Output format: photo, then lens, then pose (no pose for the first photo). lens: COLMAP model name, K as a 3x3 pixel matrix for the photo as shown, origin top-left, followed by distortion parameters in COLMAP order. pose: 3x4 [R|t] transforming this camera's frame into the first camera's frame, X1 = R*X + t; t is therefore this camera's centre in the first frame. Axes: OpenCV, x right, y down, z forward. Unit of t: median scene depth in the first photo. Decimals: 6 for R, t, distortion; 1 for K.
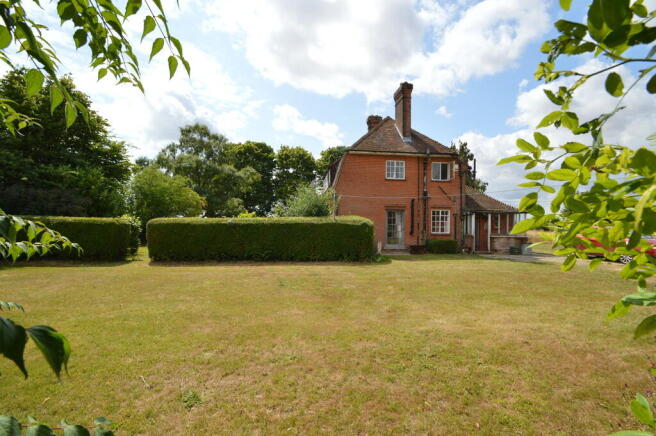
lens RADIAL K [[300.2, 0, 328.2], [0, 300.2, 215.8], [0, 0, 1]] dist [-0.010414, -0.000800]
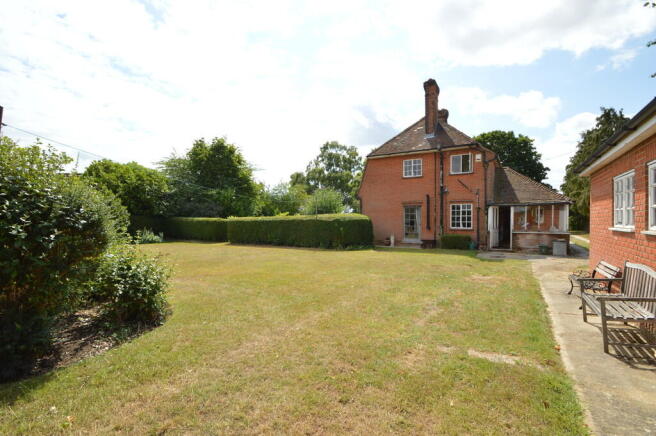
lens RADIAL K [[300.2, 0, 327.9], [0, 300.2, 219.8], [0, 0, 1]] dist [-0.010414, -0.000800]
pose [[0.786016, -0.009467, -0.618133, 0.641442], [0.028501, 0.999374, 0.020937, -0.001321], [0.617549, -0.034075, 0.785794, -0.021977]]
